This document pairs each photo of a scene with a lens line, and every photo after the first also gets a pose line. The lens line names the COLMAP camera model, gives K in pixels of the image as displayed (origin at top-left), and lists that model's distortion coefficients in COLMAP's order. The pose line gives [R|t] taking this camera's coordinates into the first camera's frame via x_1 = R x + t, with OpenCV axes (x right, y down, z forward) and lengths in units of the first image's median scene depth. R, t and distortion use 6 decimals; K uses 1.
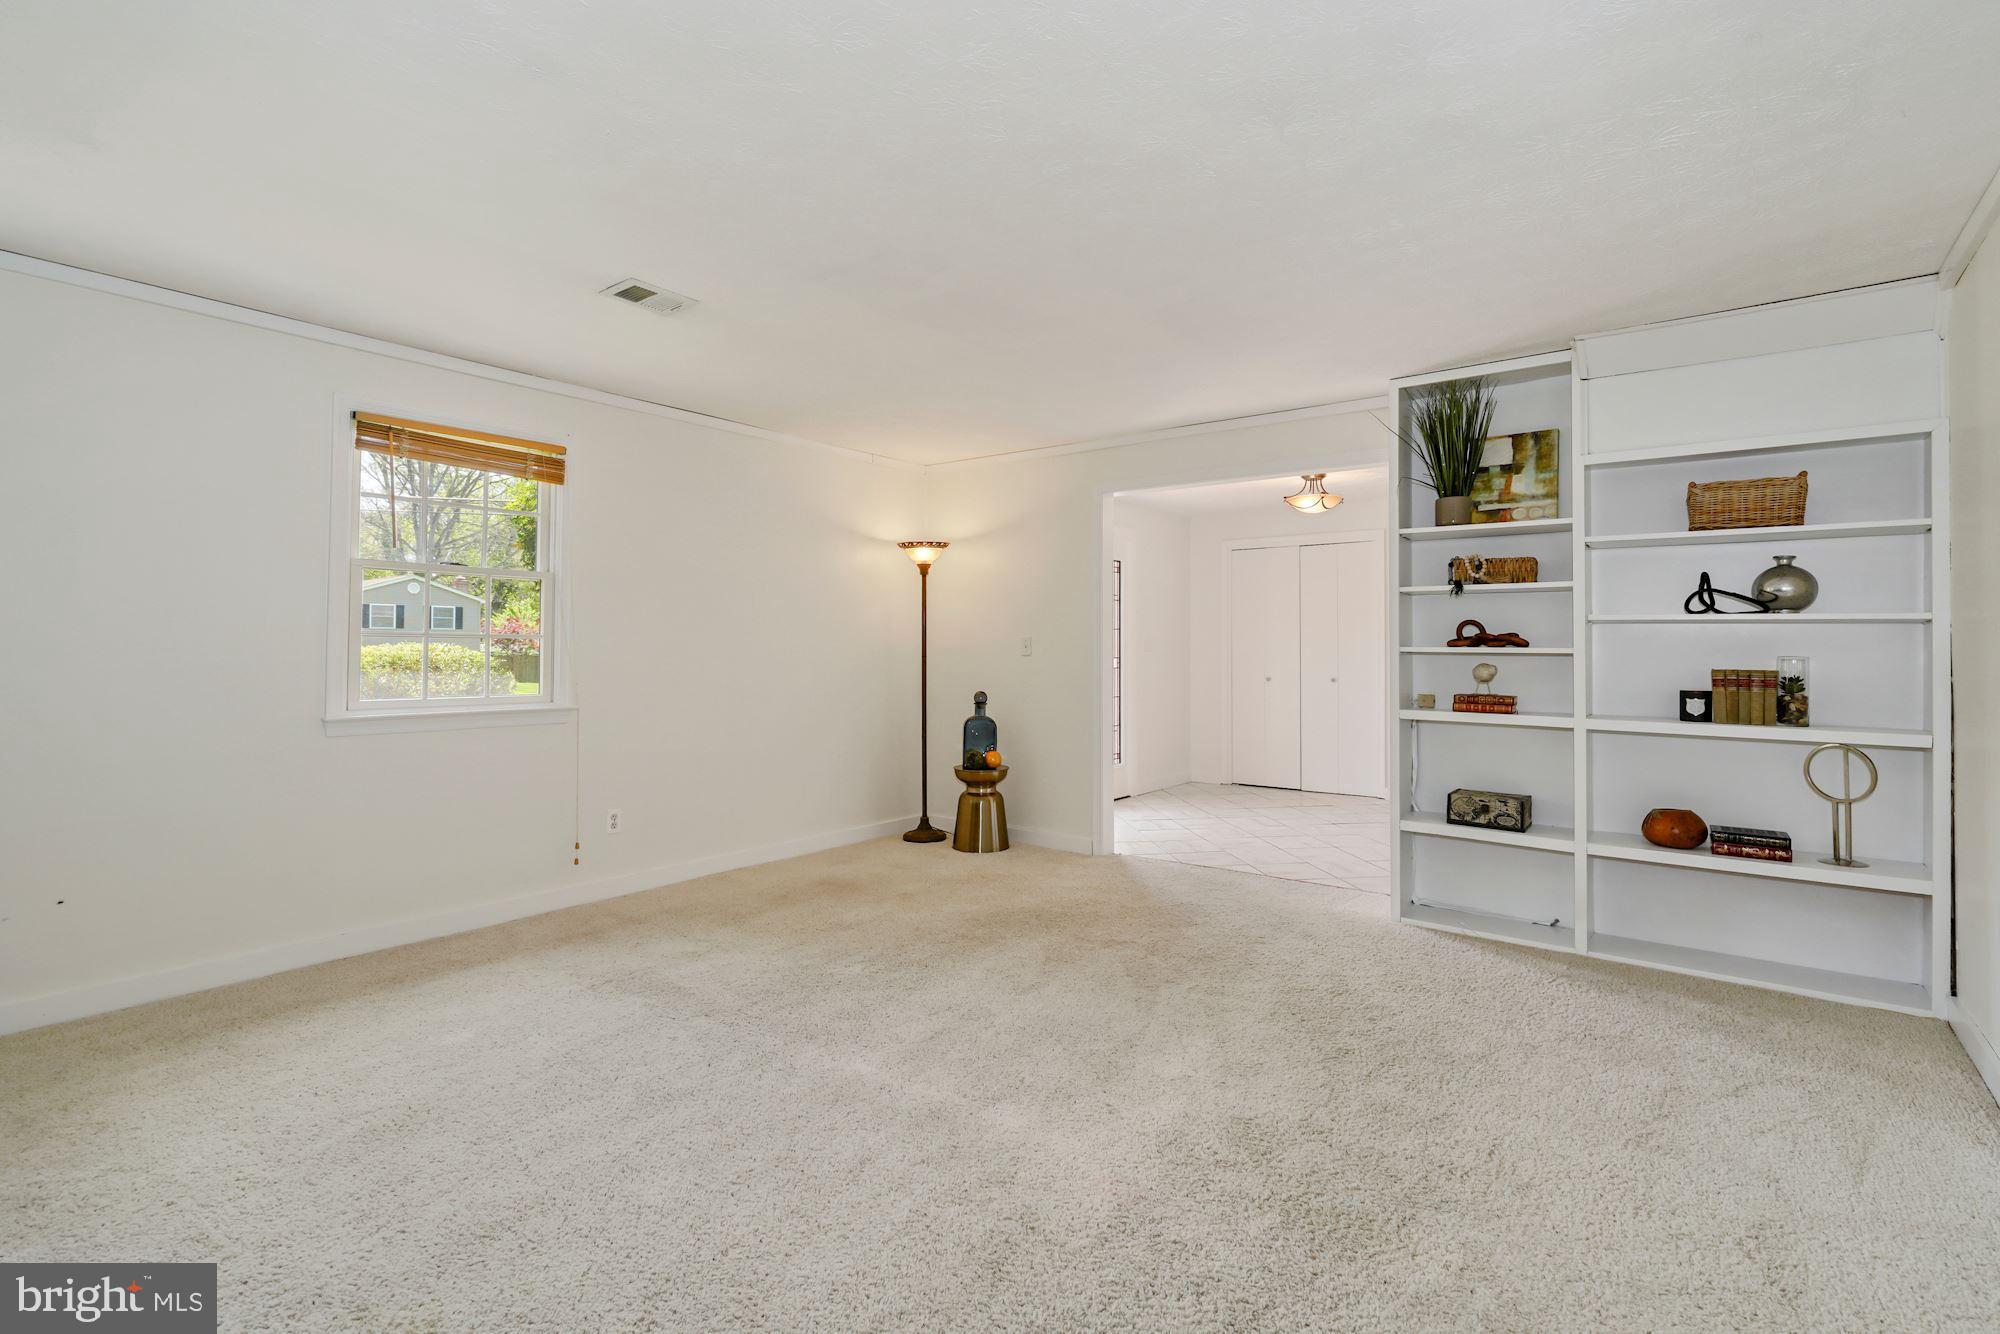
lens RADIAL K [[899.9, 0, 993.7], [0, 899.9, 664.3], [0, 0, 1]] dist [-0.000482, 0.000832]
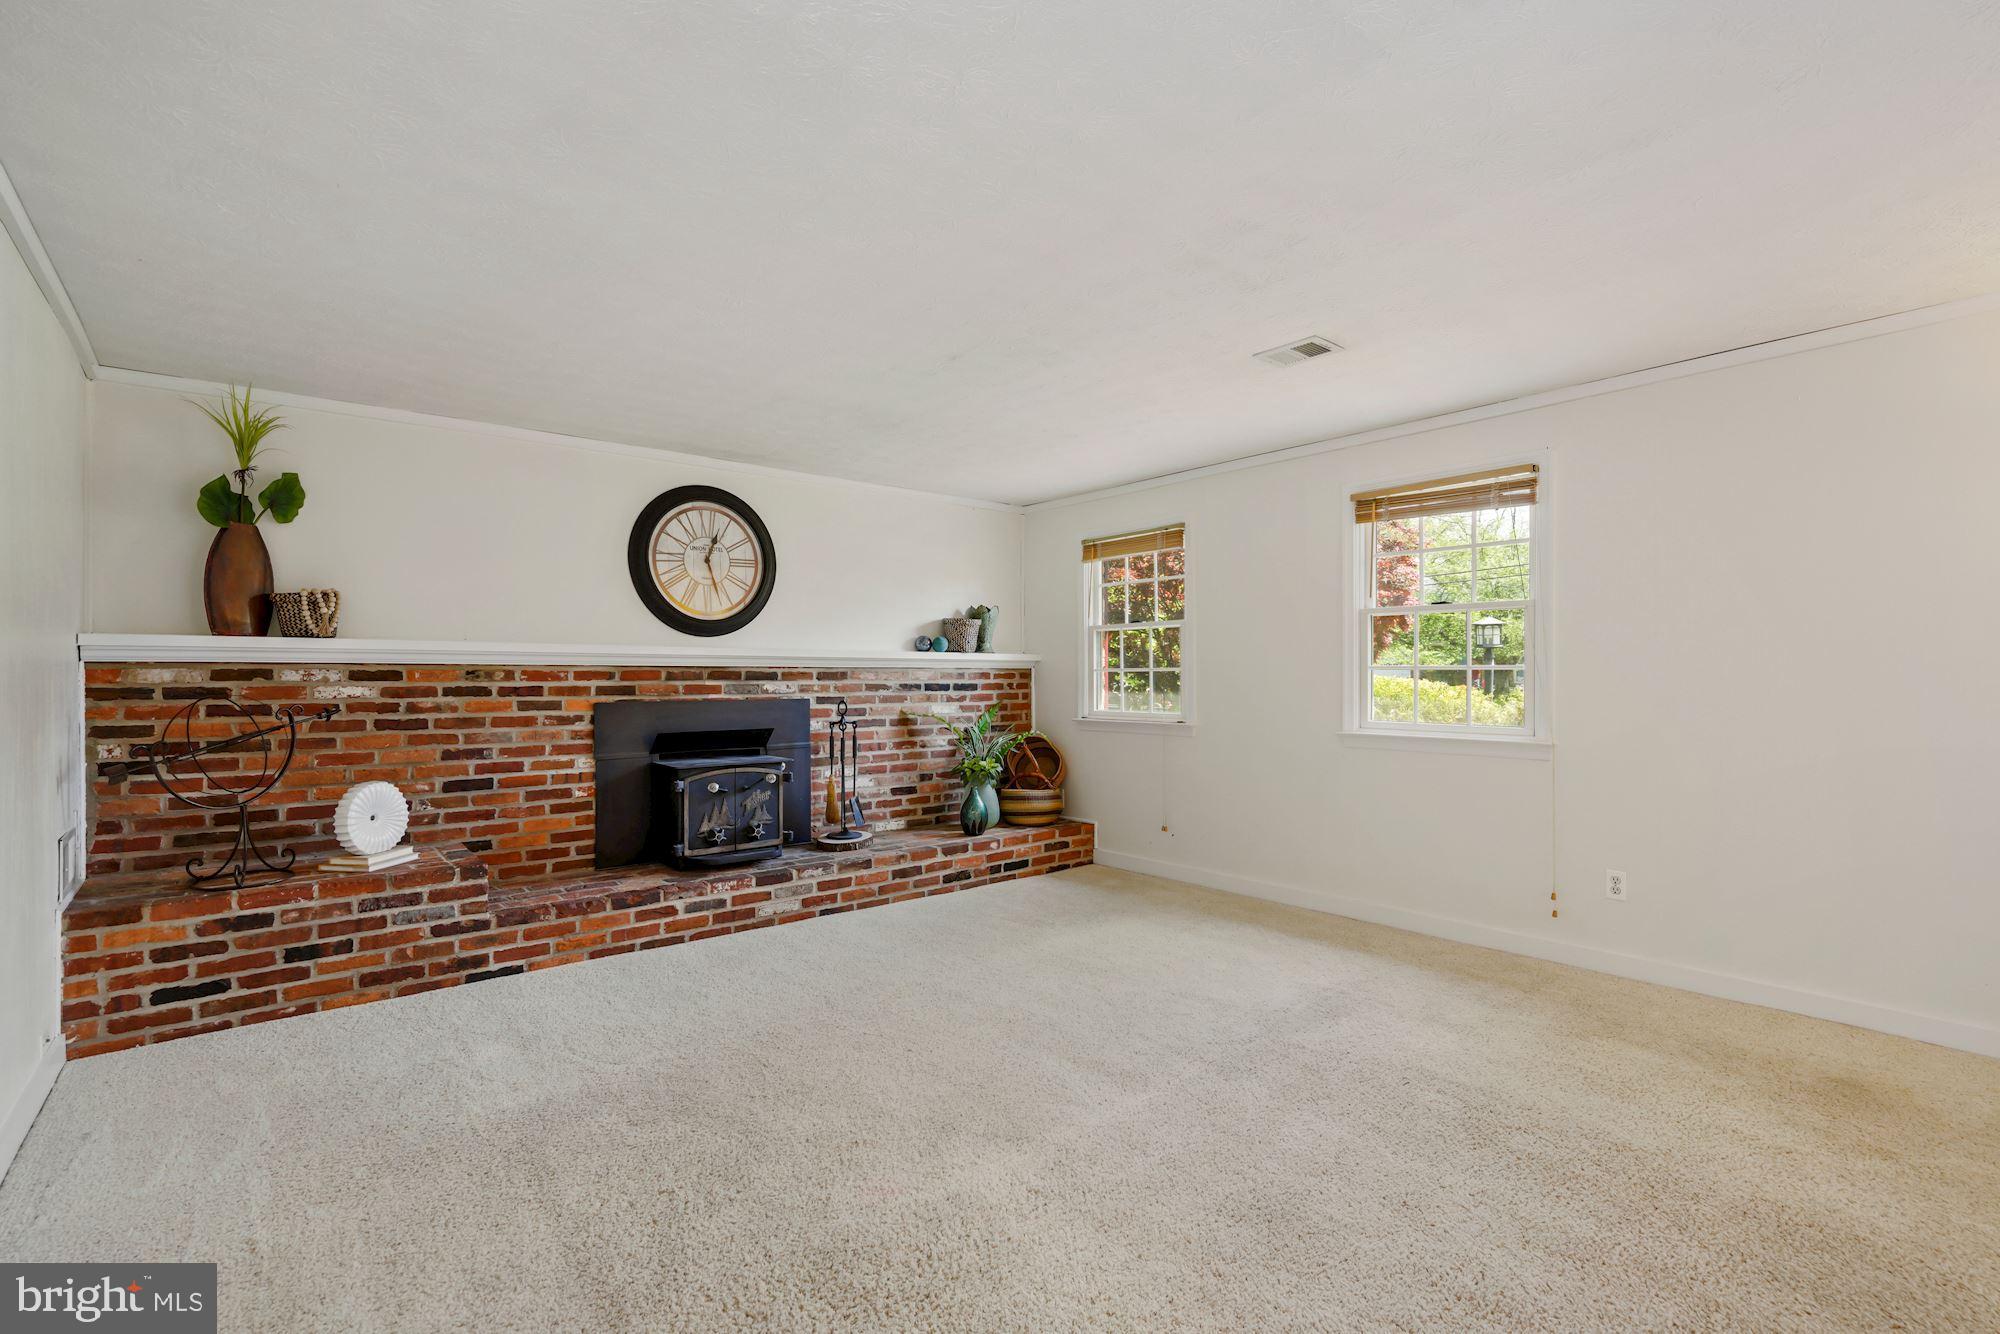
lens RADIAL K [[899.9, 0, 993.7], [0, 899.9, 664.3], [0, 0, 1]] dist [-0.000482, 0.000832]
pose [[-0.208253, -0.016375, -0.977938, 0.568776], [-0.020718, 0.999709, -0.012327, -0.009328], [0.977856, 0.017693, -0.208532, 0.661957]]
